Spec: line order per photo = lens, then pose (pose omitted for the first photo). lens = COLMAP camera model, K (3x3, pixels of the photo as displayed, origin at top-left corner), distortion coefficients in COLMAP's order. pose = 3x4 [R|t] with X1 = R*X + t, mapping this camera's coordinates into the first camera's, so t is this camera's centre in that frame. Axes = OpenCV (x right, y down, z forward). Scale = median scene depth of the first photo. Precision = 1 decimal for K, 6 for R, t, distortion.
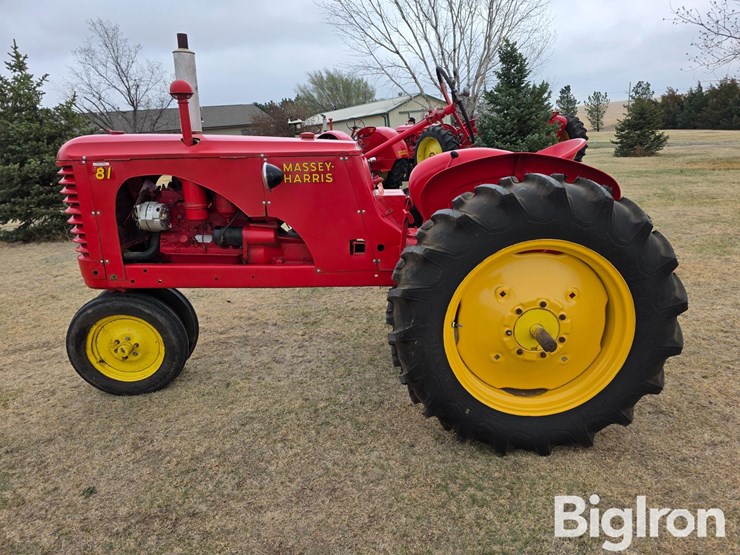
lens RADIAL K [[492.9, 0, 378.5], [0, 492.9, 278.8], [0, 0, 1]] dist [0.051768, -0.042777]
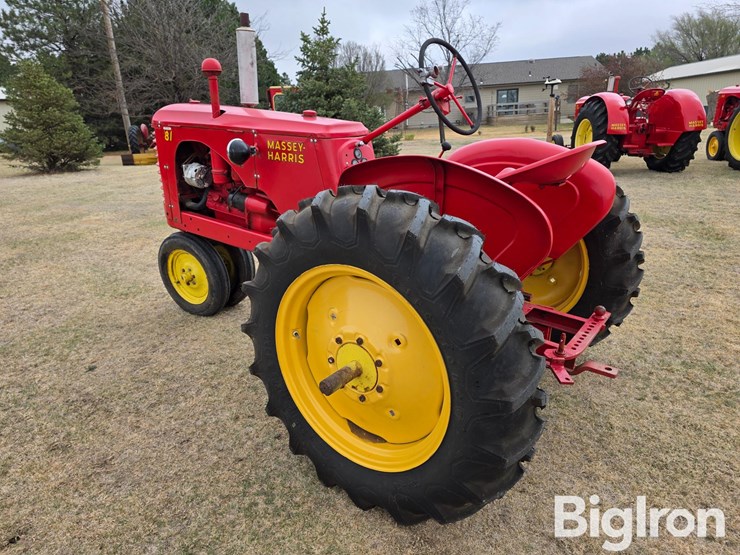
lens RADIAL K [[496.7, 0, 370.6], [0, 496.7, 284.1], [0, 0, 1]] dist [0.047194, -0.041881]
pose [[0.795656, 0.247089, -0.553062, 0.624343], [-0.195975, 0.968922, 0.150943, -0.137454], [0.573171, -0.011713, 0.819352, 0.250169]]
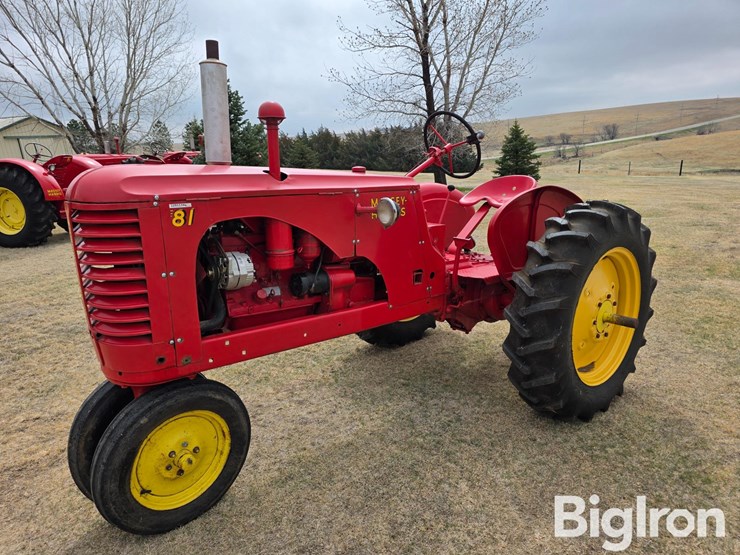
lens RADIAL K [[490.1, 0, 373.3], [0, 490.1, 287.1], [0, 0, 1]] dist [0.023464, -0.001776]
pose [[0.762412, -0.134702, 0.632917, -0.786854], [0.164407, 0.986321, 0.011872, -0.074658], [-0.625859, 0.095005, 0.774129, 0.281193]]
